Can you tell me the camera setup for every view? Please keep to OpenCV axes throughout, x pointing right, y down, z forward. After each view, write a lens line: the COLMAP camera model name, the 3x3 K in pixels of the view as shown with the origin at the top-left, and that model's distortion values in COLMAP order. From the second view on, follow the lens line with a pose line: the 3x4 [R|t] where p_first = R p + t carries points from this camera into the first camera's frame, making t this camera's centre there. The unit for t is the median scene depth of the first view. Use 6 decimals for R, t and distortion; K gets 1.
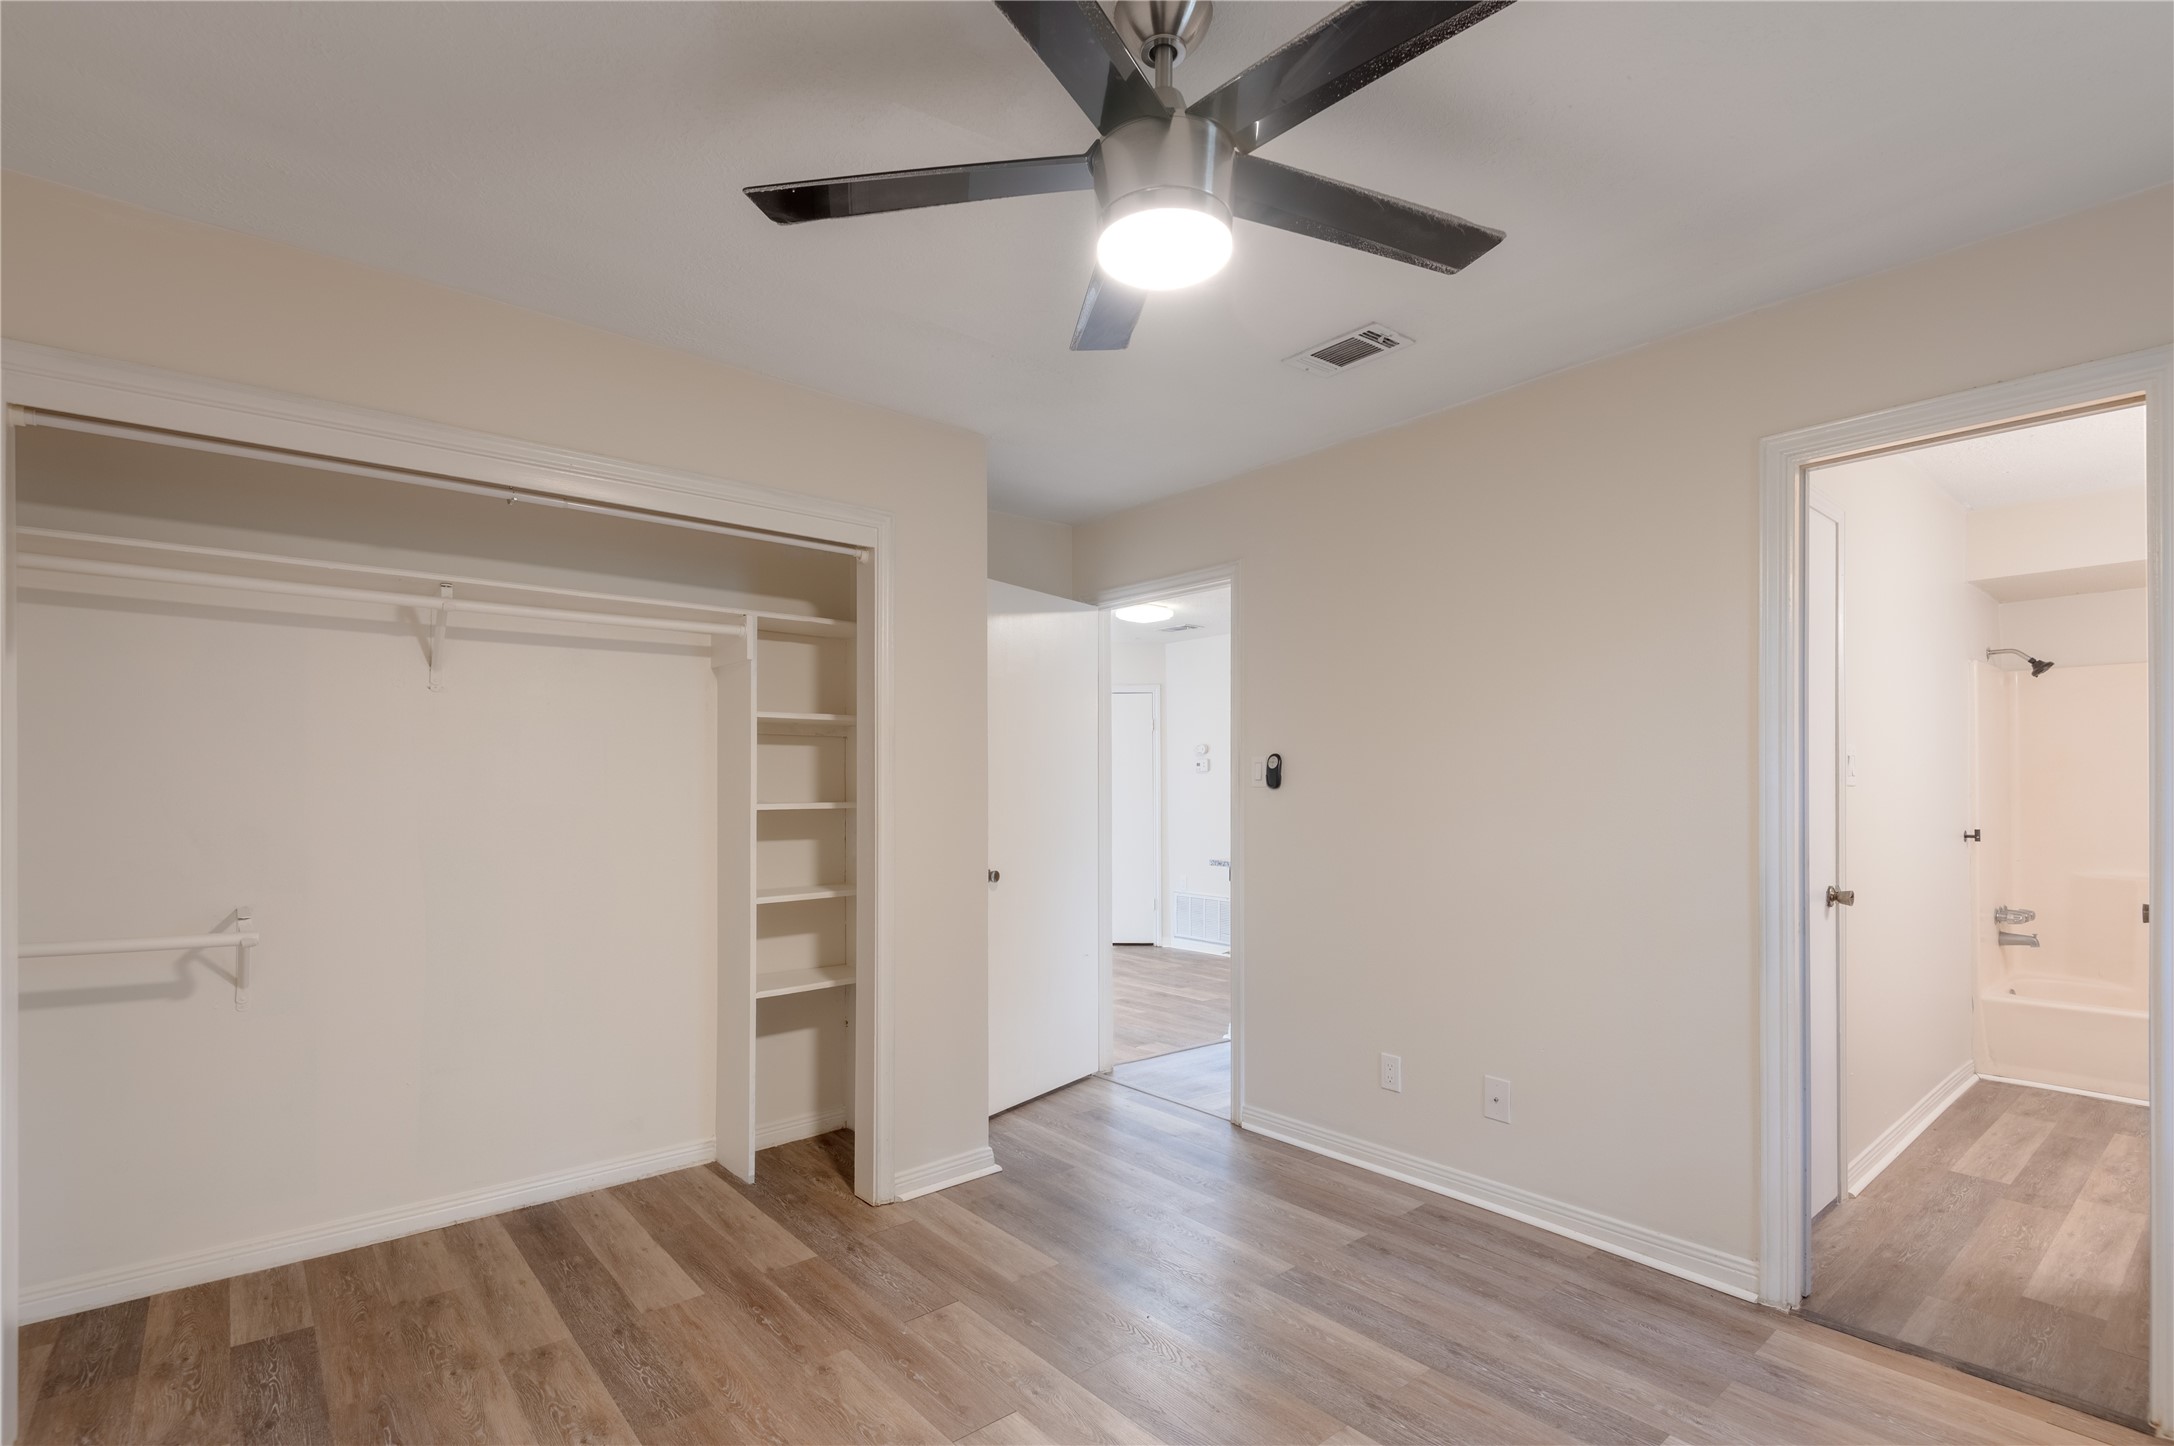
lens RADIAL K [[1028.9, 0, 1091.6], [0, 1028.9, 789.8], [0, 0, 1]] dist [0.049216, -0.027162]
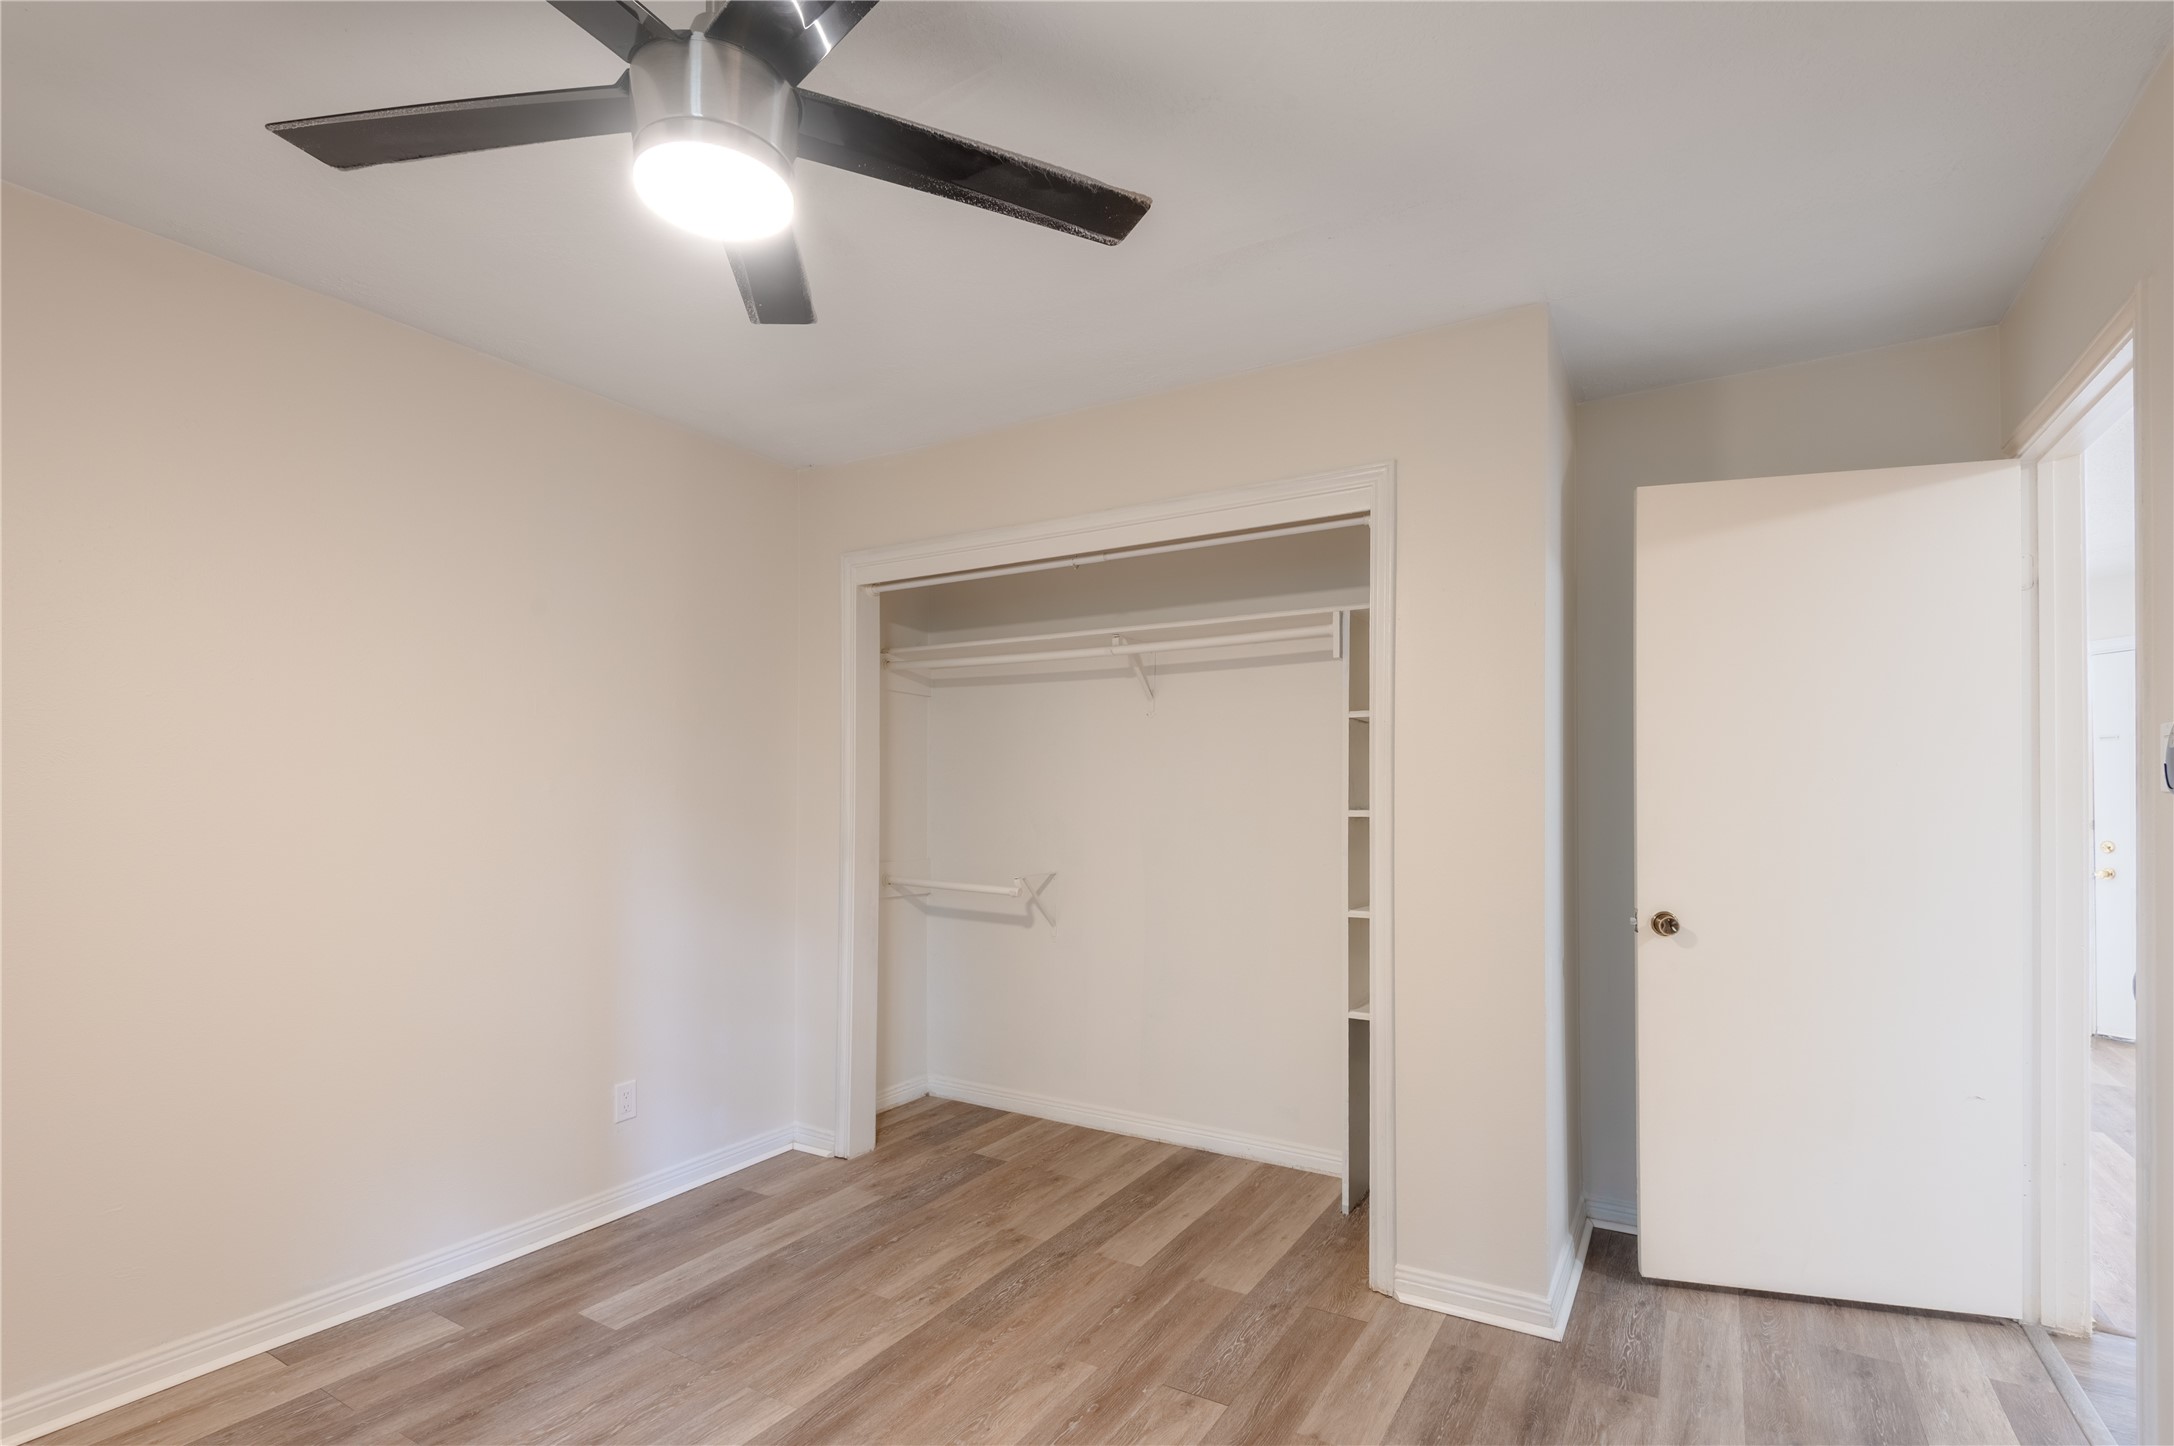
lens RADIAL K [[1028.9, 0, 1091.6], [0, 1028.9, 789.8], [0, 0, 1]] dist [0.049216, -0.027162]
pose [[0.320372, 0.001508, -0.947291, 0.600941], [-0.000456, 0.999999, 0.001438, -0.007914], [0.947292, -0.000029, 0.320372, 0.590313]]
